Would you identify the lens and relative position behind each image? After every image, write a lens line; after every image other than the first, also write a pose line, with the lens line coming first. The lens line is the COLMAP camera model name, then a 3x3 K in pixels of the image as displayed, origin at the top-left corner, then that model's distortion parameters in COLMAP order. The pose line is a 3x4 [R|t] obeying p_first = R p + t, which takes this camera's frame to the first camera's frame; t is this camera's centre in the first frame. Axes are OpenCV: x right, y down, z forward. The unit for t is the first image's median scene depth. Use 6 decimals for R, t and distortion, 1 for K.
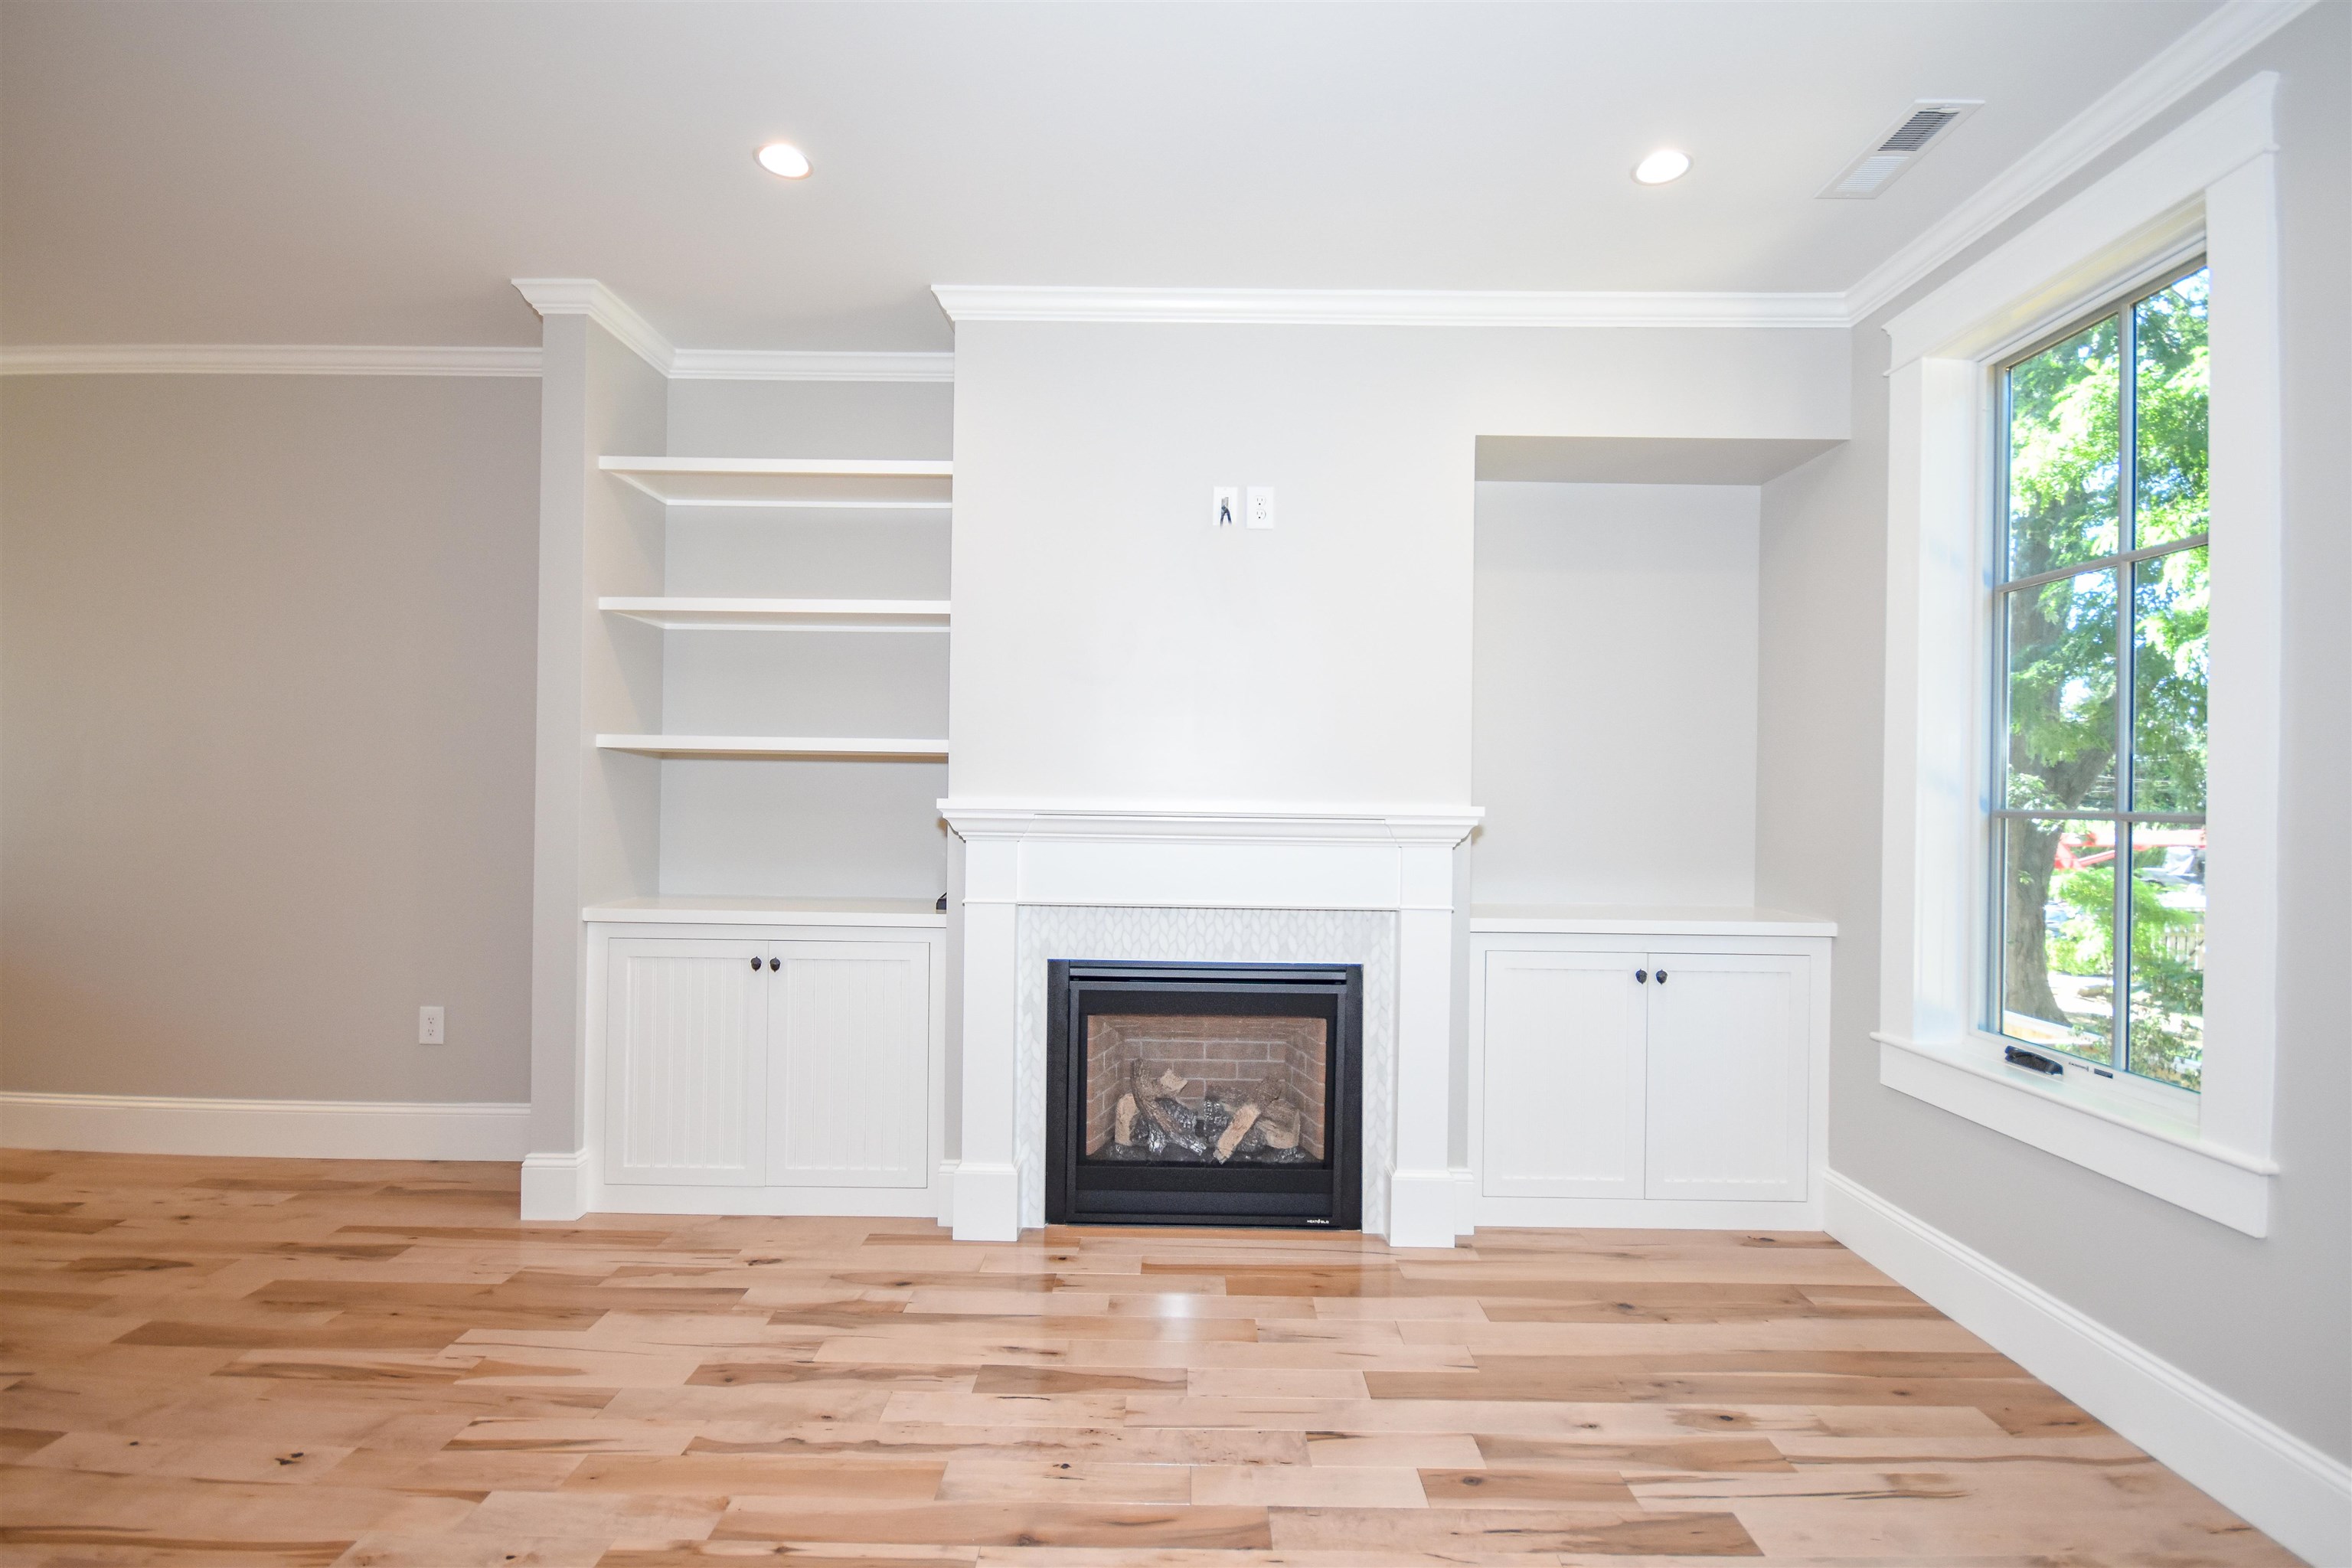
lens RADIAL K [[1026.7, 0, 1179.3], [0, 1026.7, 800.8], [0, 0, 1]] dist [-0.004757, -0.000470]
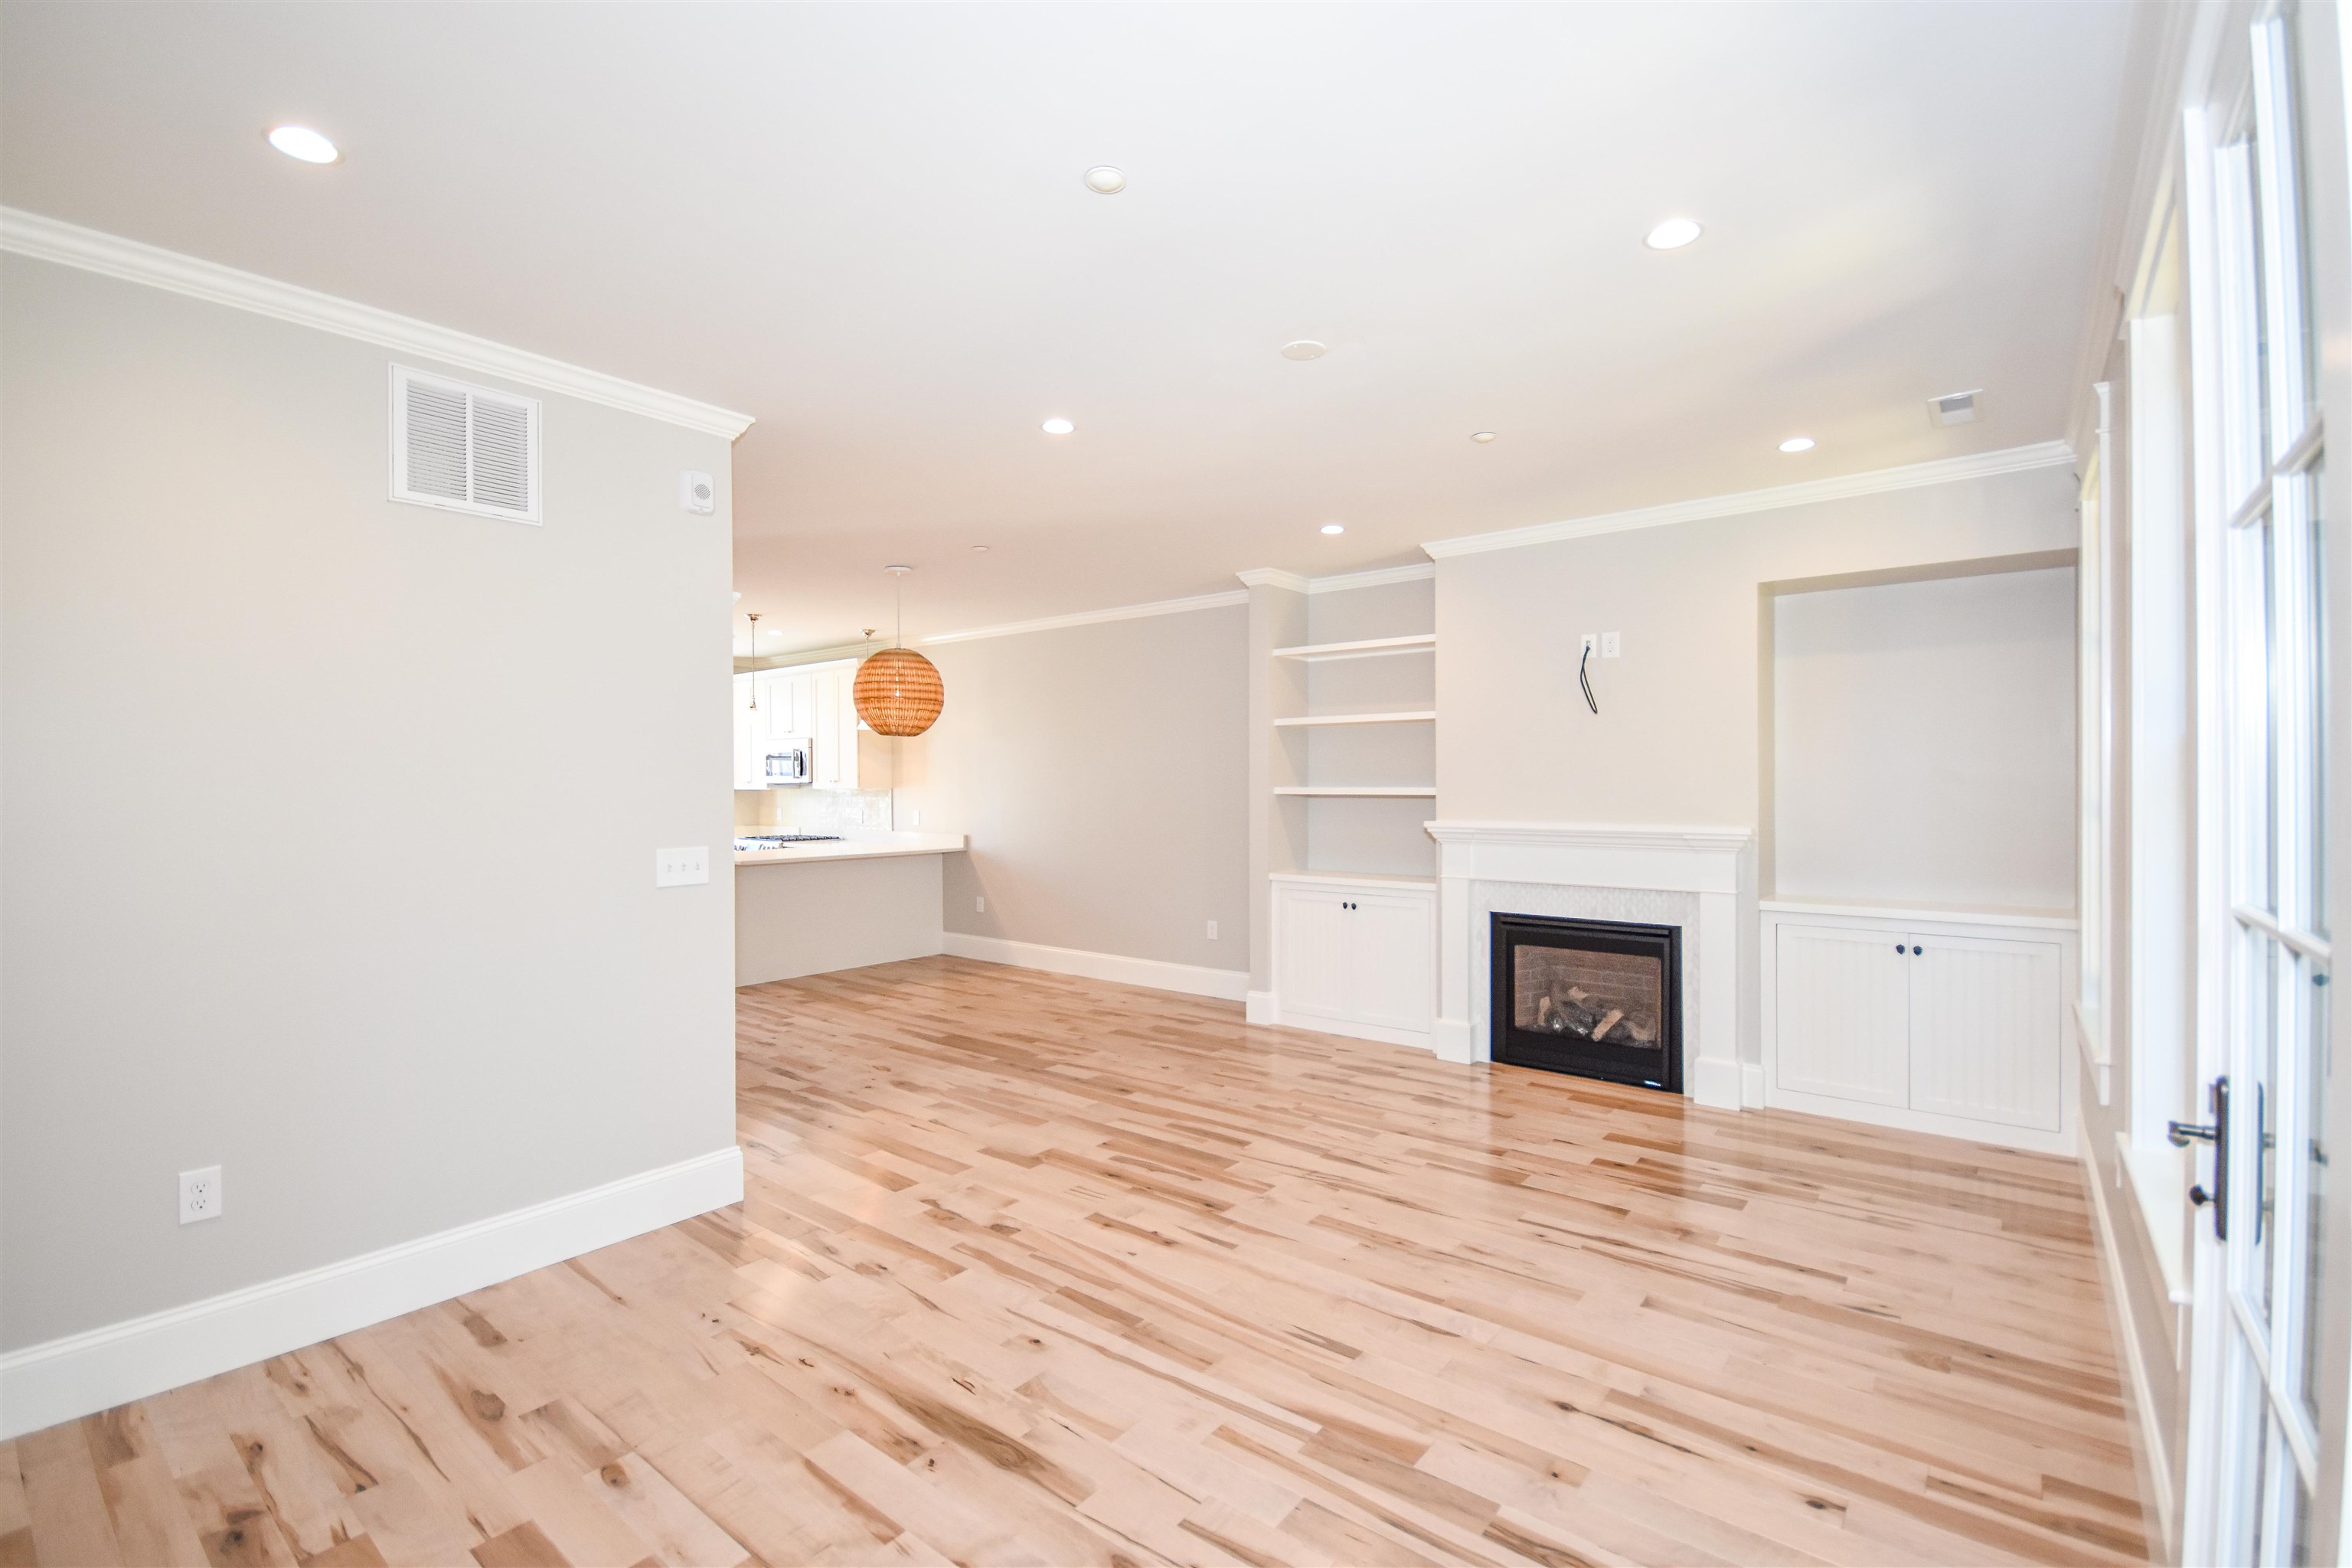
lens RADIAL K [[1026.7, 0, 1177.5], [0, 1026.7, 793.2], [0, 0, 1]] dist [-0.004757, -0.000470]
pose [[0.780704, -0.013903, -0.624747, 0.562762], [0.011735, 0.999902, -0.007588, -0.043293], [0.624791, -0.001407, 0.780791, -0.723132]]
